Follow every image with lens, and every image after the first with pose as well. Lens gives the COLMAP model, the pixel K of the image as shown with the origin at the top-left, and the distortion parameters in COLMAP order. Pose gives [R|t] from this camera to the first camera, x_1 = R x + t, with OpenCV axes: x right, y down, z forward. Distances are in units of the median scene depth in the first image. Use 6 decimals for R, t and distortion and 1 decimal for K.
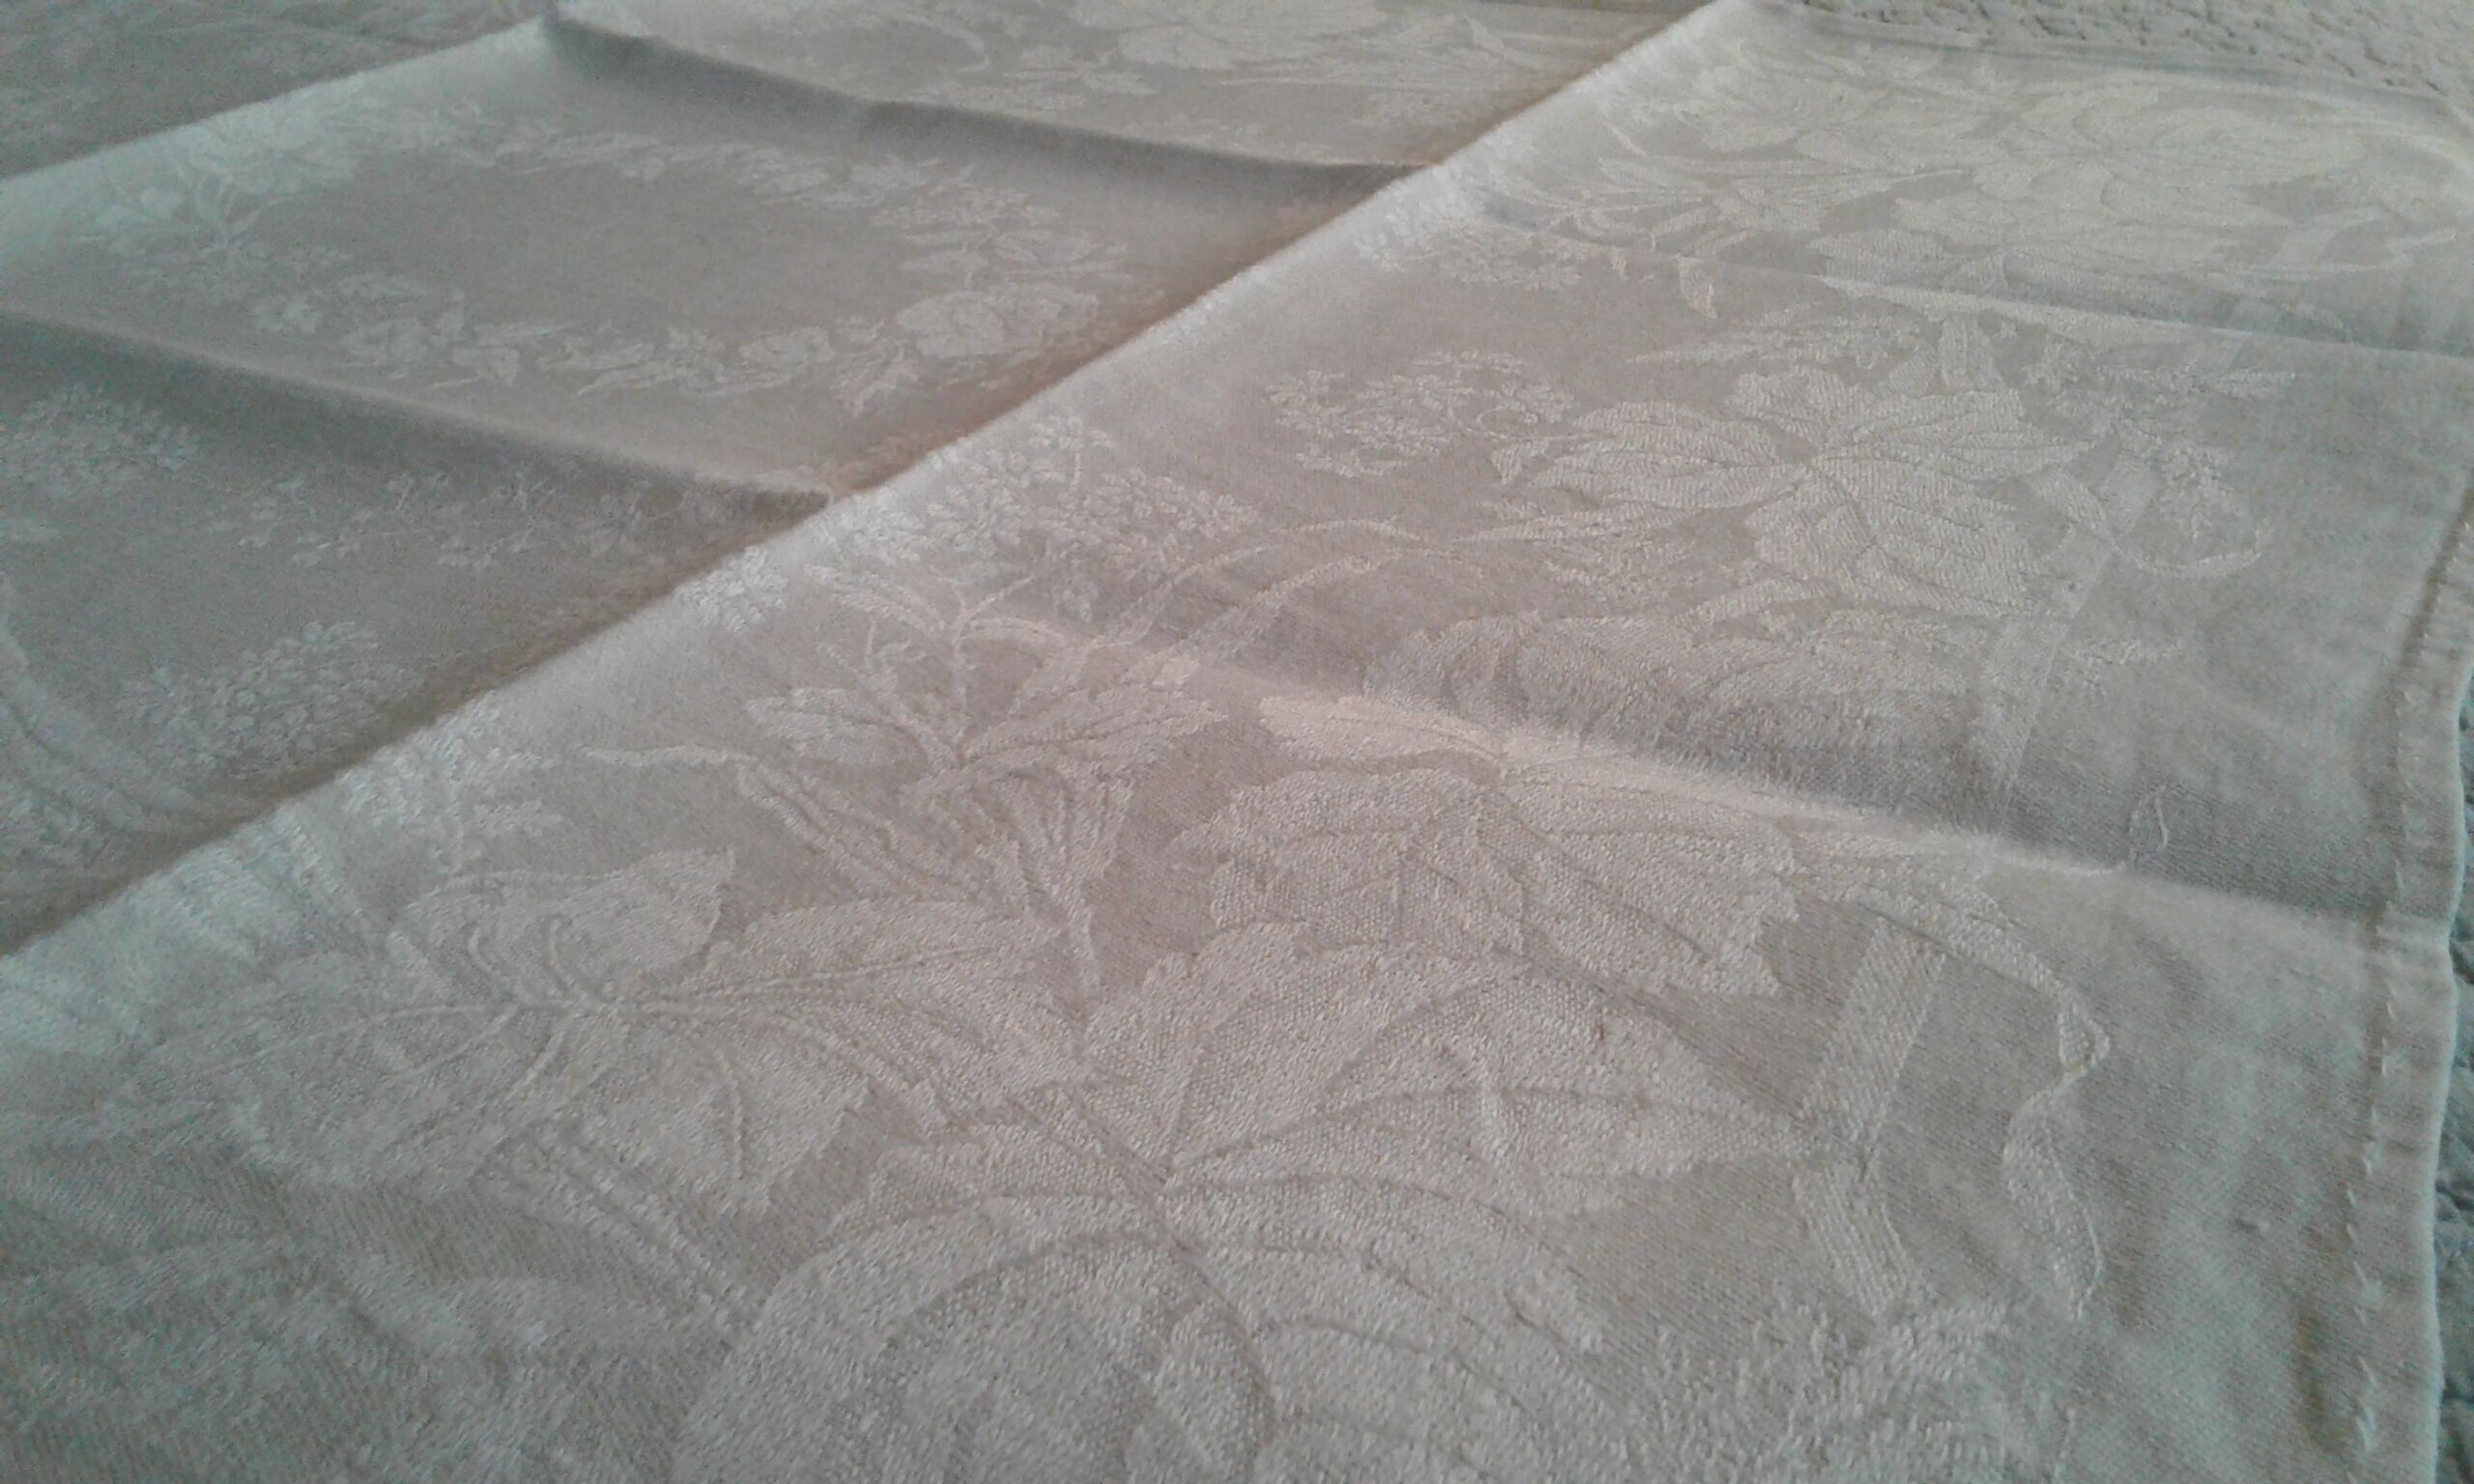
lens RADIAL K [[2460.3, 0, 1292.5], [0, 2460.3, 744.0], [0, 0, 1]] dist [0.069211, -0.121624]
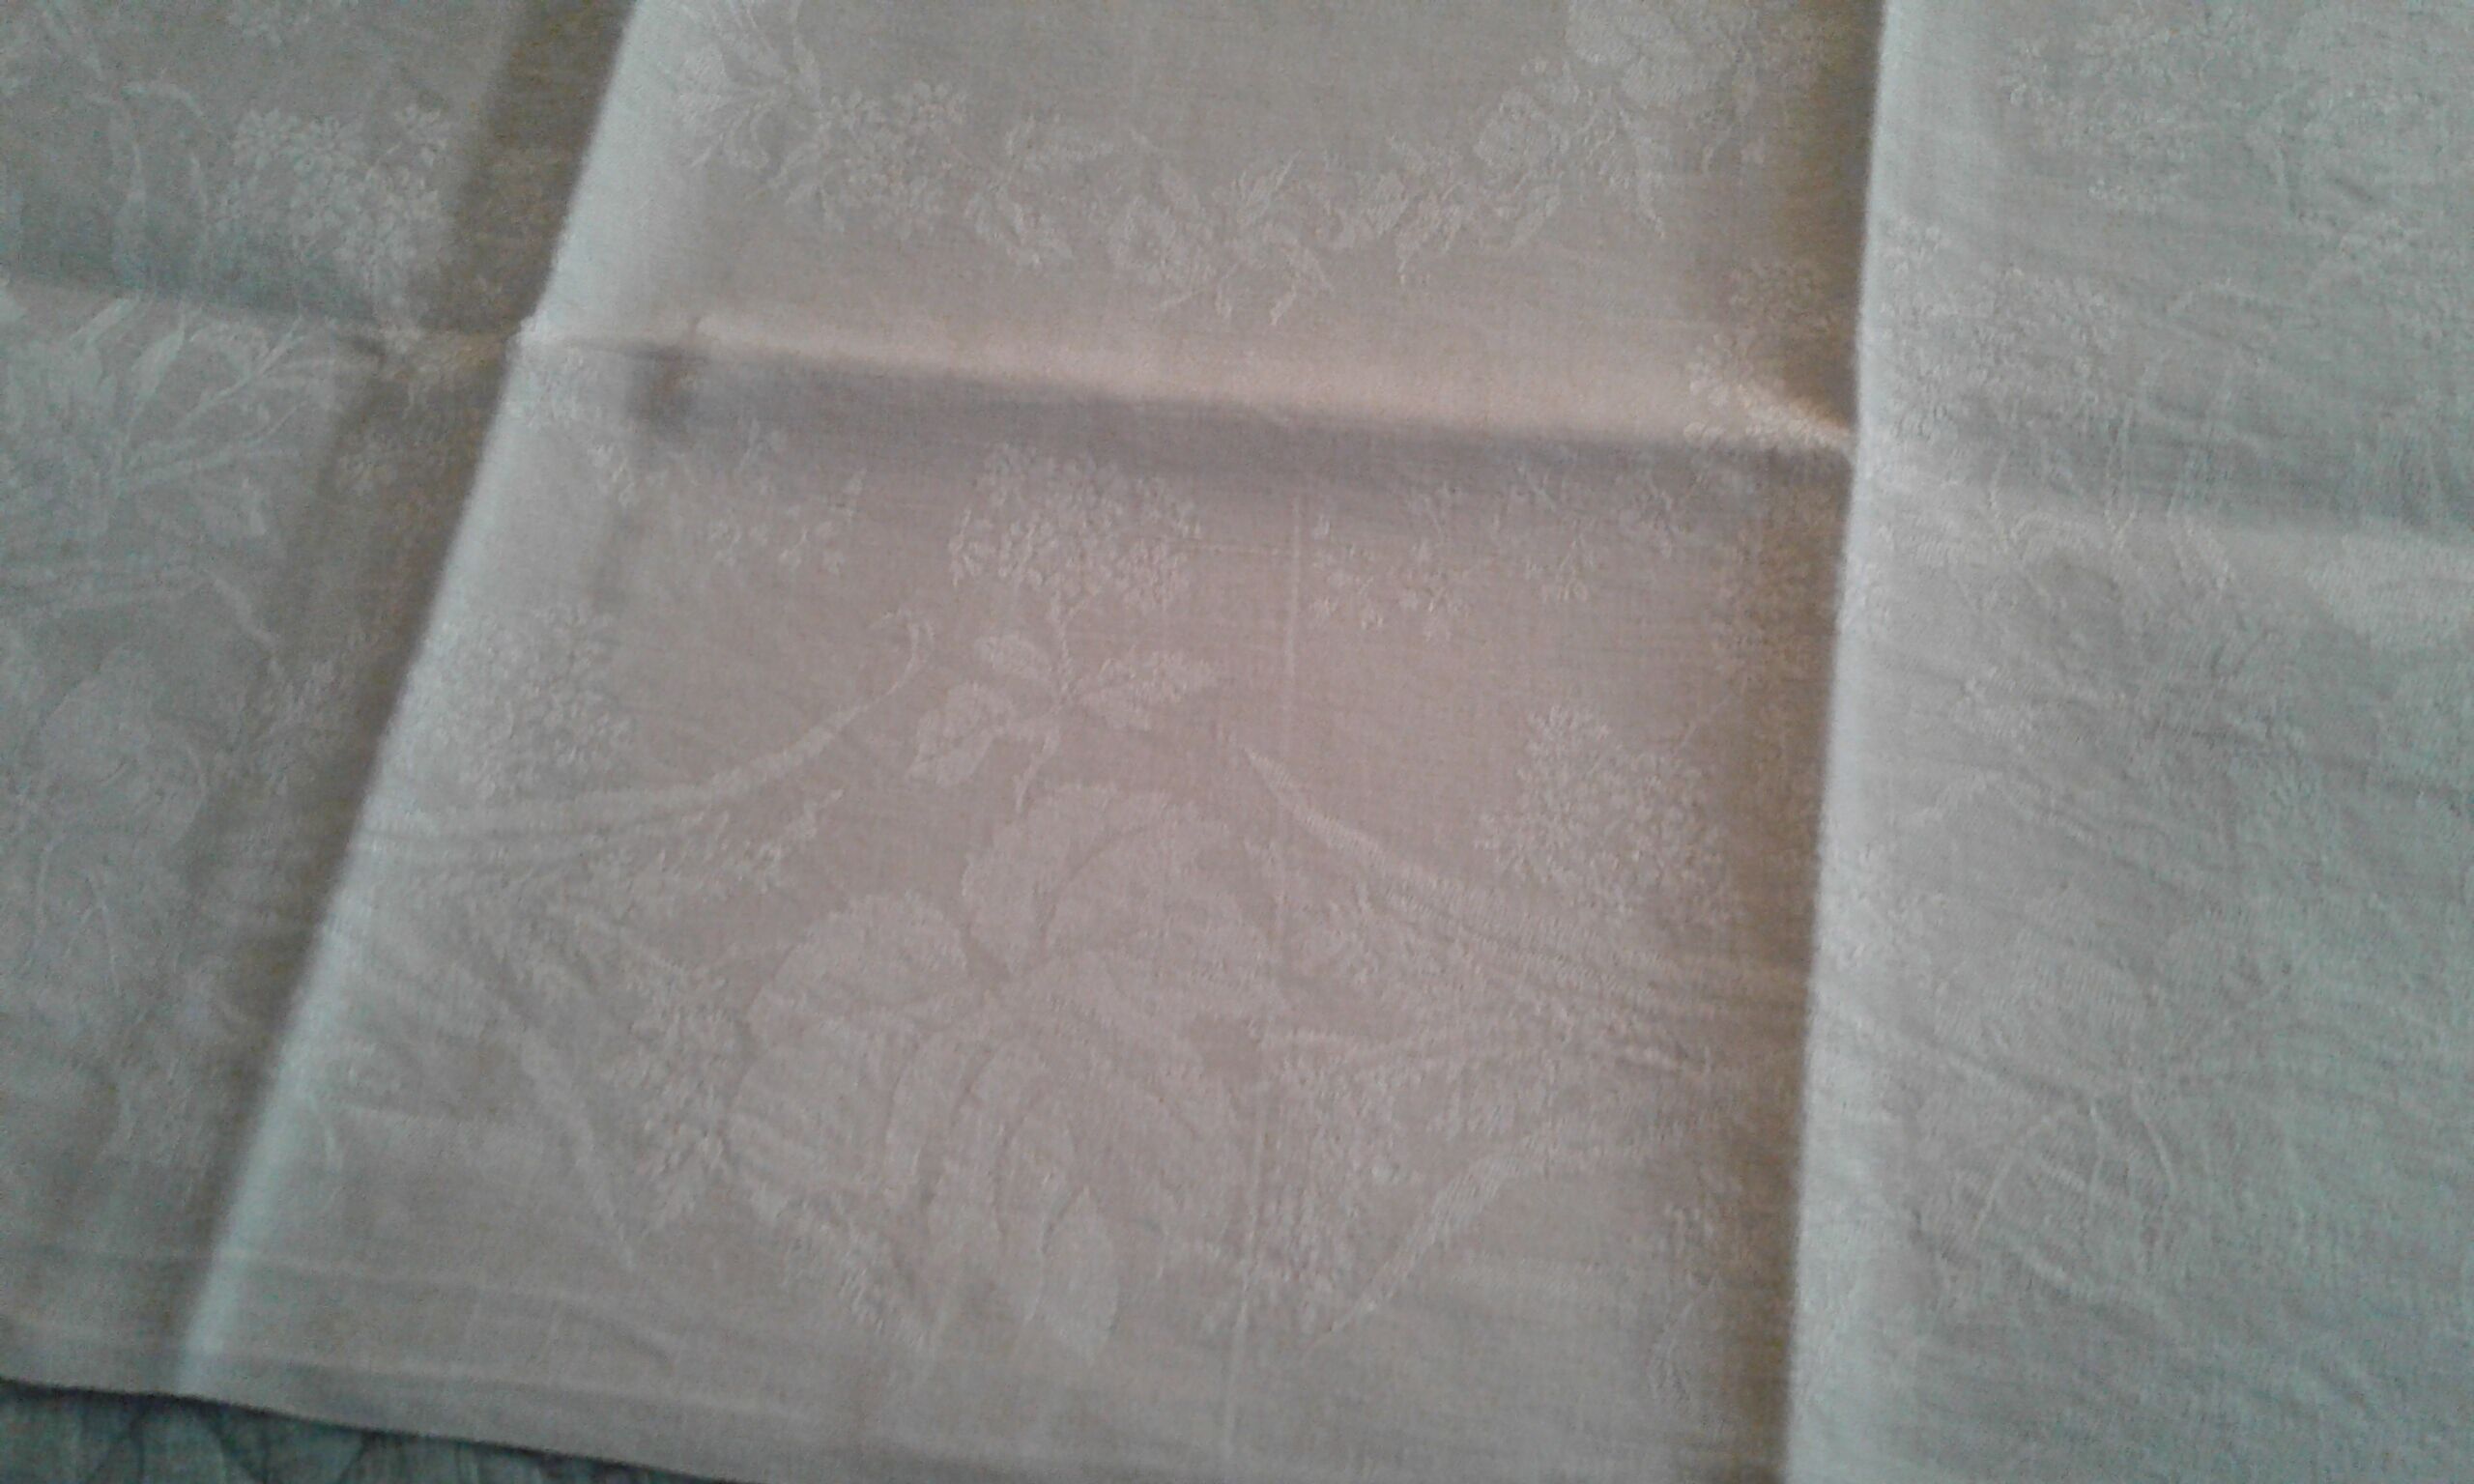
lens RADIAL K [[2559.5, 0, 1249.6], [0, 2559.5, 792.1], [0, 0, 1]] dist [0.146721, -0.355537]
pose [[0.934693, -0.343642, 0.090875, -0.658952], [0.217713, 0.755556, 0.617848, -0.852237], [-0.280979, -0.557714, 0.781029, 0.007133]]
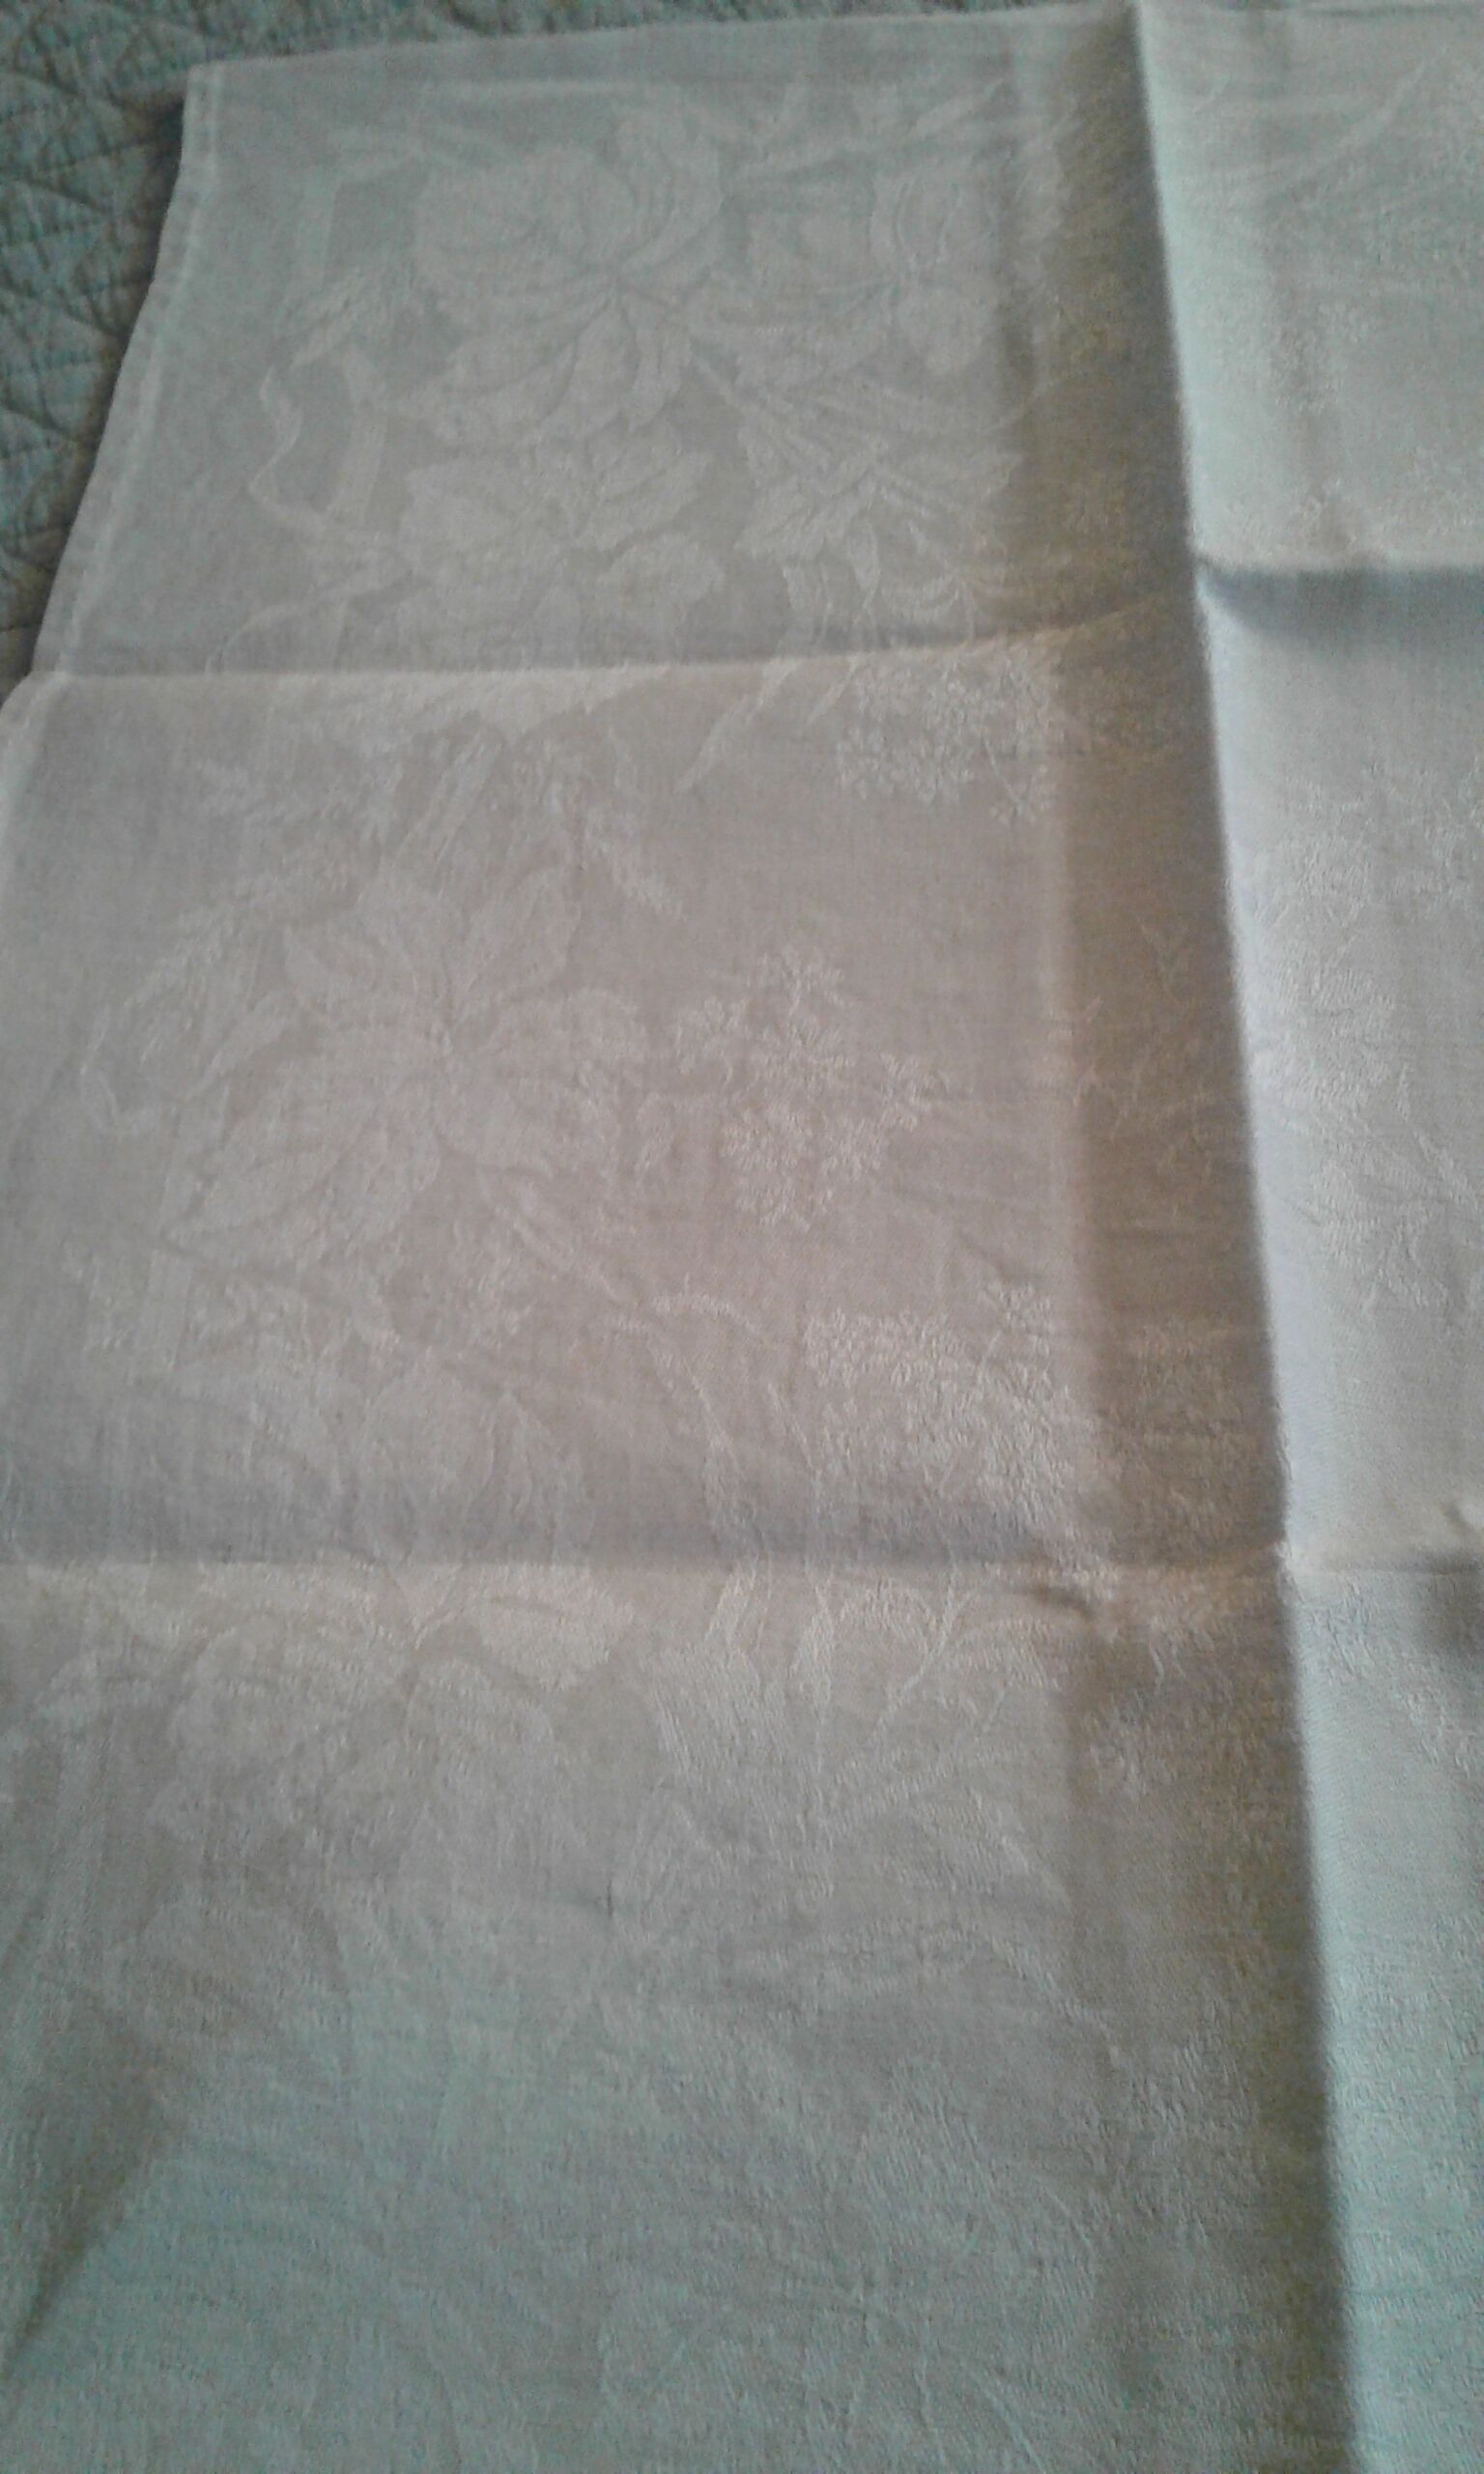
lens RADIAL K [[2559.5, 0, 626.8], [0, 2559.5, 1235.7], [0, 0, 1]] dist [0.146721, -0.355537]
pose [[0.883577, -0.448868, 0.133450, -1.142519], [0.327809, 0.796383, 0.508247, -1.035009], [-0.334413, -0.405330, 0.850809, 0.538114]]
